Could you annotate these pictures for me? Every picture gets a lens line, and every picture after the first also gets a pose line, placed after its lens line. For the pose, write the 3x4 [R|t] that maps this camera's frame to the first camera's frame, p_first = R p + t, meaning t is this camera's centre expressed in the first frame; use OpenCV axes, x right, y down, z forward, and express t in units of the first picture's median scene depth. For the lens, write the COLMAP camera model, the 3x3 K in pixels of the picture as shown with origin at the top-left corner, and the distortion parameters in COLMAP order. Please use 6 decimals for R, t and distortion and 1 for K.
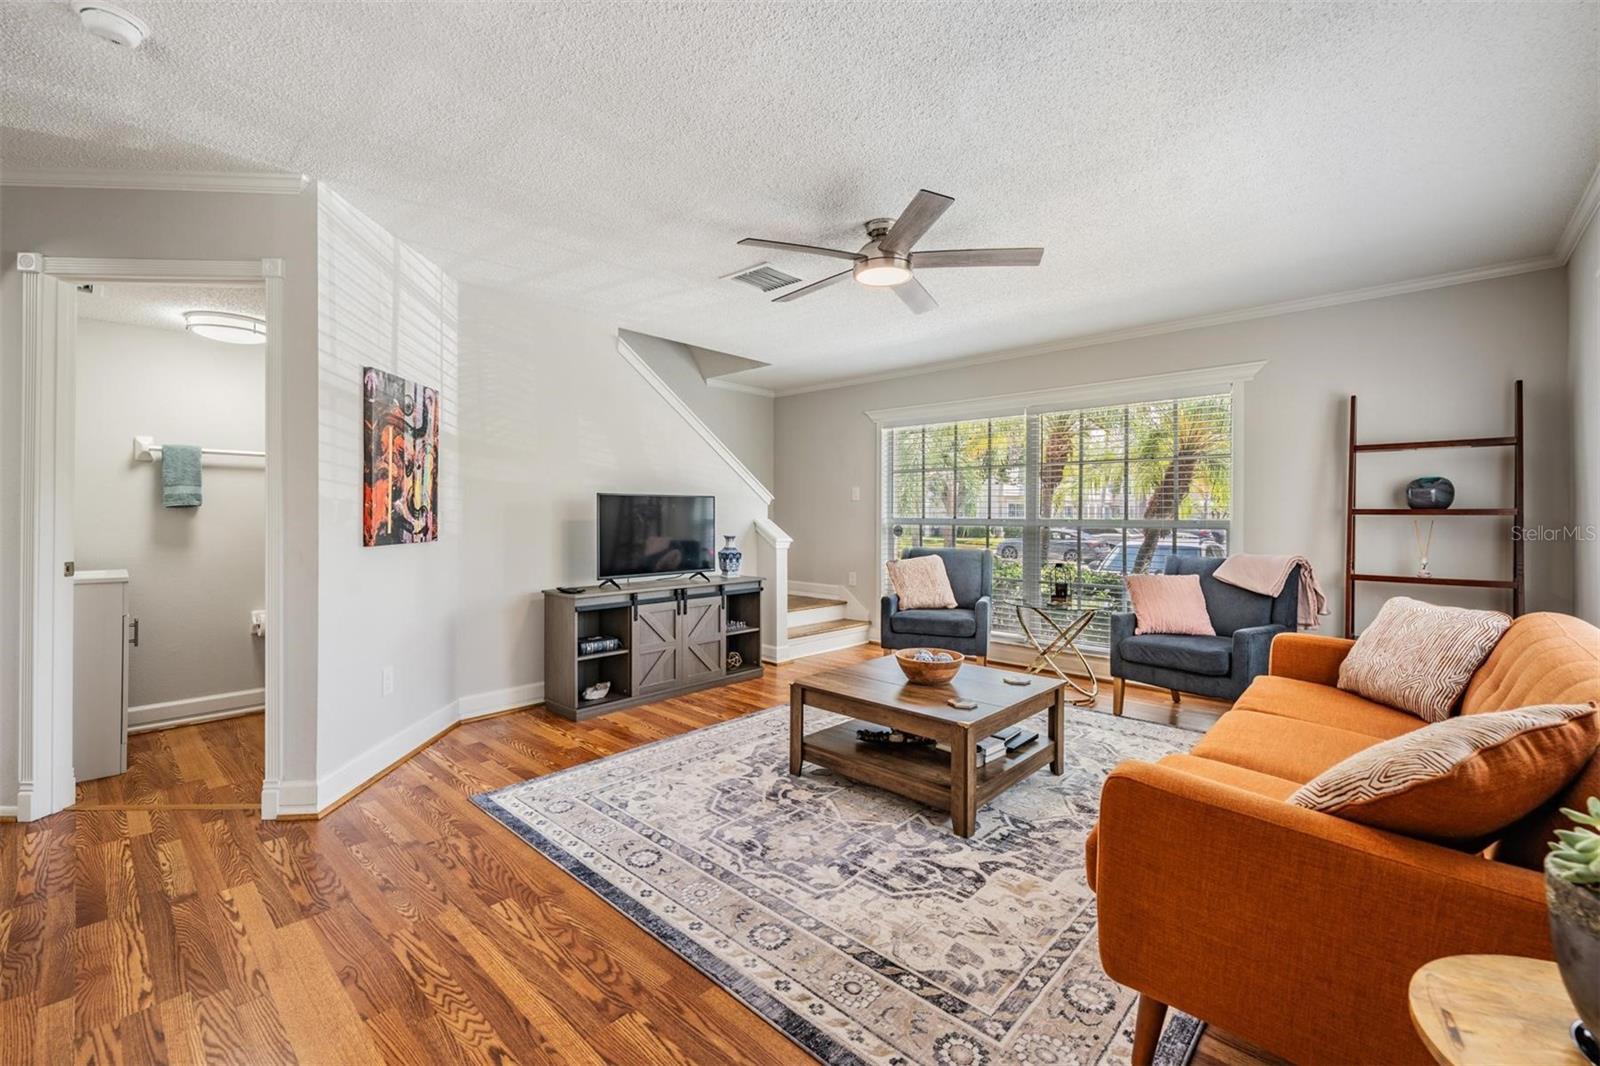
lens RADIAL K [[667.2, 0, 783.5], [0, 667.2, 525.1], [0, 0, 1]] dist [-0.000800, 0.000045]
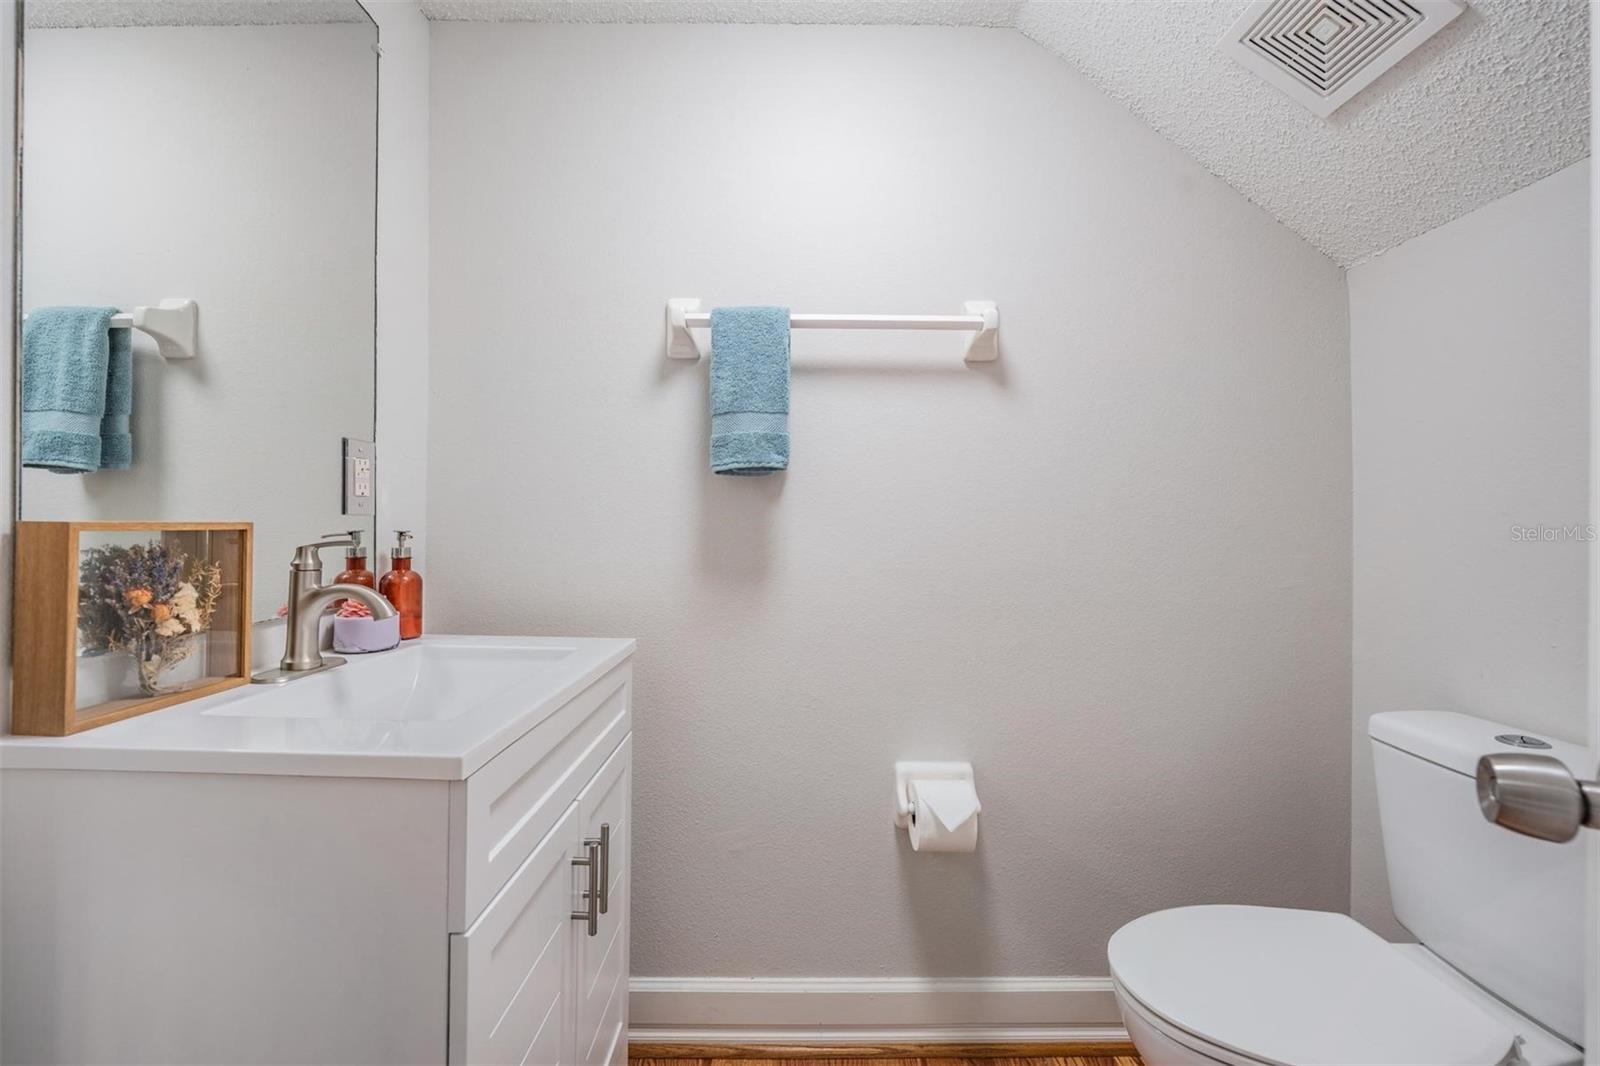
lens RADIAL K [[631.0, 0, 800.3], [0, 631.0, 522.0], [0, 0, 1]] dist [0.000275, 0.000386]
pose [[0.688869, -0.002295, -0.724883, -0.628670], [-0.009160, 0.999888, -0.011870, 0.003852], [0.724828, 0.014817, 0.688770, 0.779205]]
